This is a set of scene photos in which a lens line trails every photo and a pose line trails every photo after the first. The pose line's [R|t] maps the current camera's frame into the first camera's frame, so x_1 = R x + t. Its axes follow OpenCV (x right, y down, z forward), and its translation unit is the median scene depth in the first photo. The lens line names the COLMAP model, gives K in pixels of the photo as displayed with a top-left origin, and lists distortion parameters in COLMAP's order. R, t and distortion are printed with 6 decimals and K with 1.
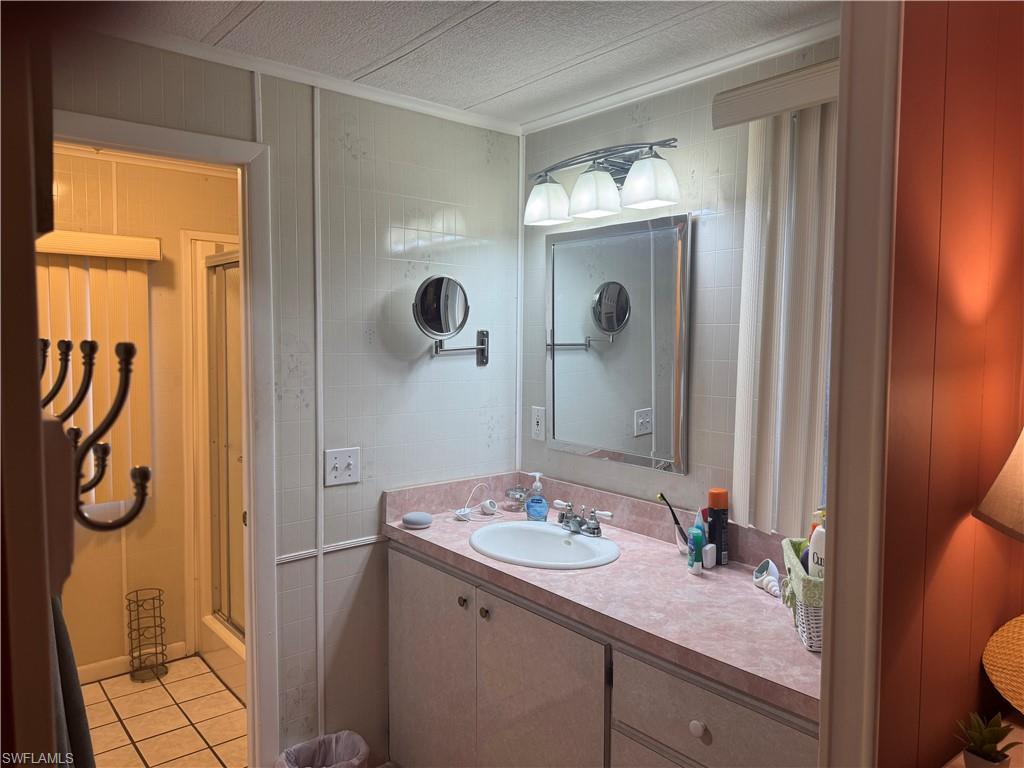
lens RADIAL K [[708.6, 0, 512.0], [0, 708.6, 384.0], [0, 0, 1]] dist [0.011331, -0.024261]
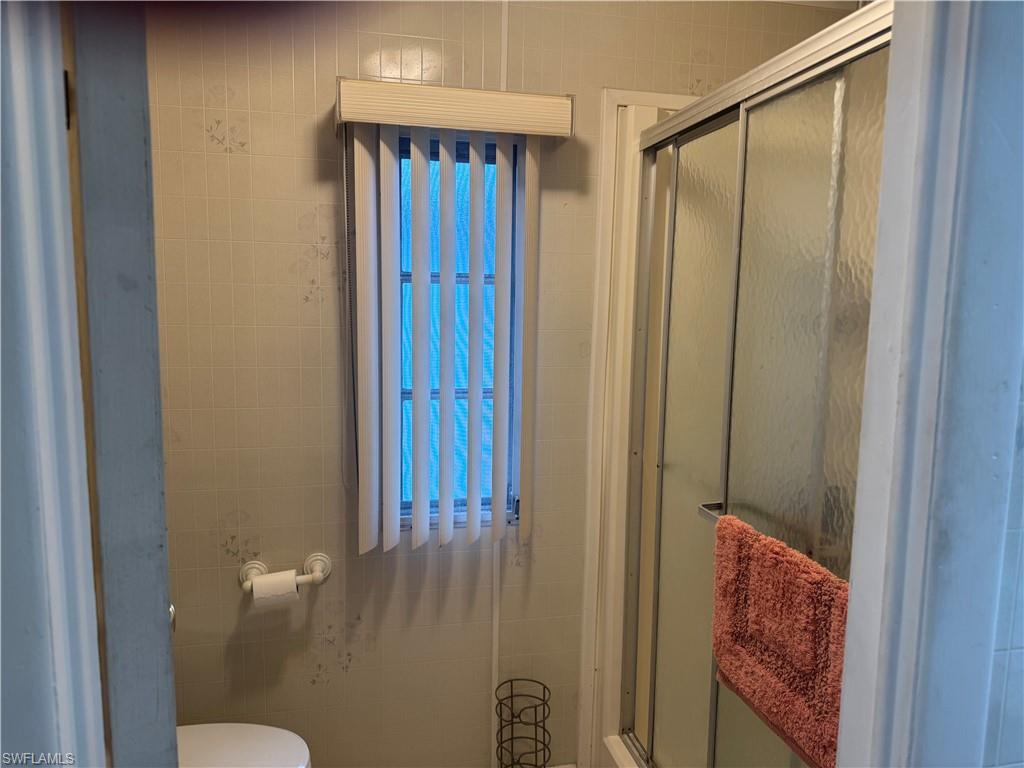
lens RADIAL K [[713.2, 0, 510.8], [0, 713.2, 388.2], [0, 0, 1]] dist [0.097107, -0.147340]
pose [[0.878788, 0.062909, -0.473048, -0.238028], [-0.039260, 0.997443, 0.059714, -0.004849], [0.475595, -0.033904, 0.879011, 0.436061]]
